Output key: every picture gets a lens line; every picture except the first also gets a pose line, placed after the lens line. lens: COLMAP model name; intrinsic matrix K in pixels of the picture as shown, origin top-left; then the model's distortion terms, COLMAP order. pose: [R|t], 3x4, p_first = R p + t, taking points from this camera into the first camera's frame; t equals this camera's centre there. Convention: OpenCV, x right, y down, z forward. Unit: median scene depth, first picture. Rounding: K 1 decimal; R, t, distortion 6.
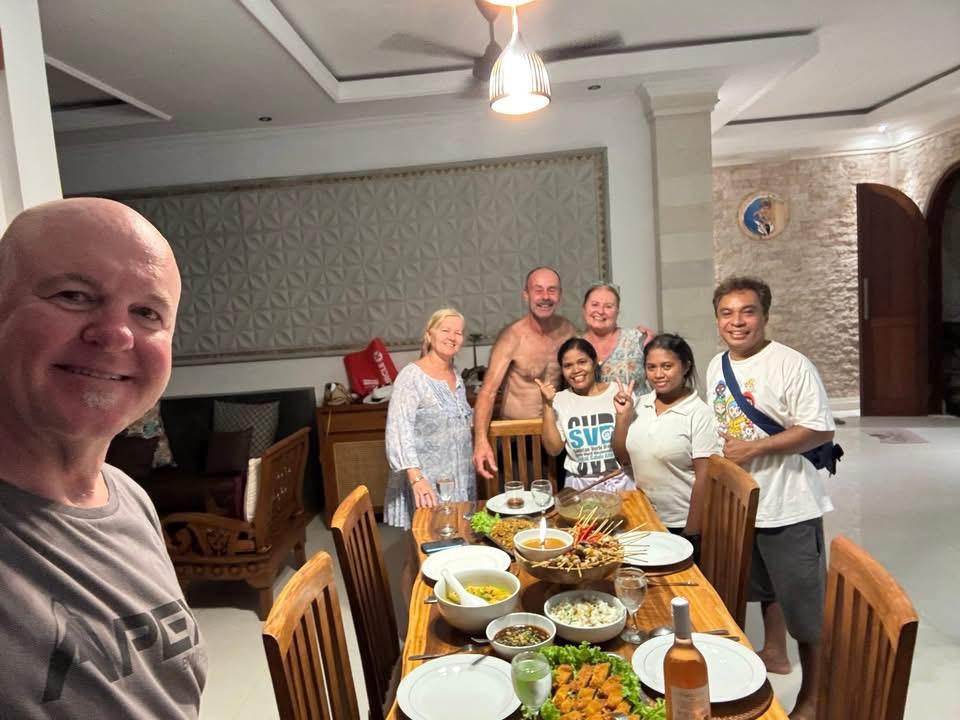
lens RADIAL K [[792.2, 0, 480.0], [0, 792.2, 360.0], [0, 0, 1]] dist [0.038562, -0.124081]
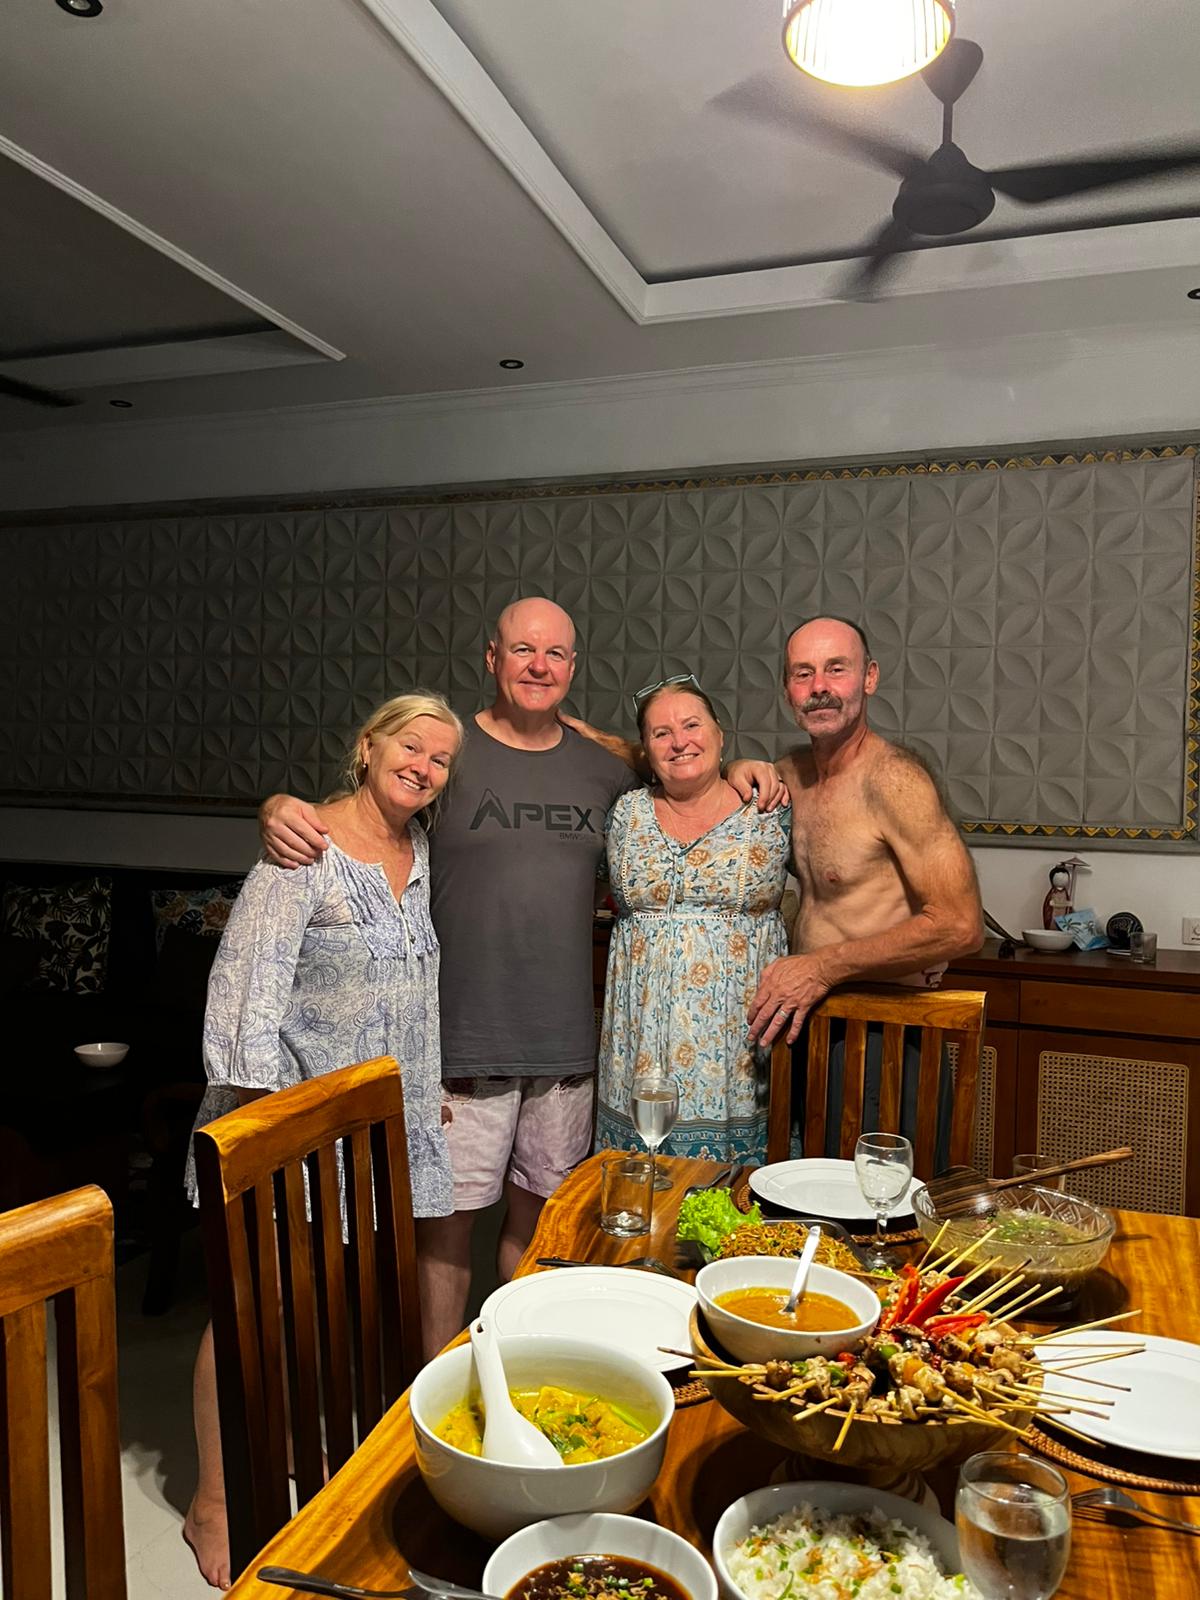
lens RADIAL K [[1320.3, 0, 600.0], [0, 1320.3, 769.9], [0, 0, 1]] dist [0.038562, -0.124081]
pose [[0.943813, 0.090803, -0.317759, 0.125193], [-0.130866, 0.985603, -0.107054, 0.066141], [0.303464, 0.142623, 0.942108, 0.346946]]
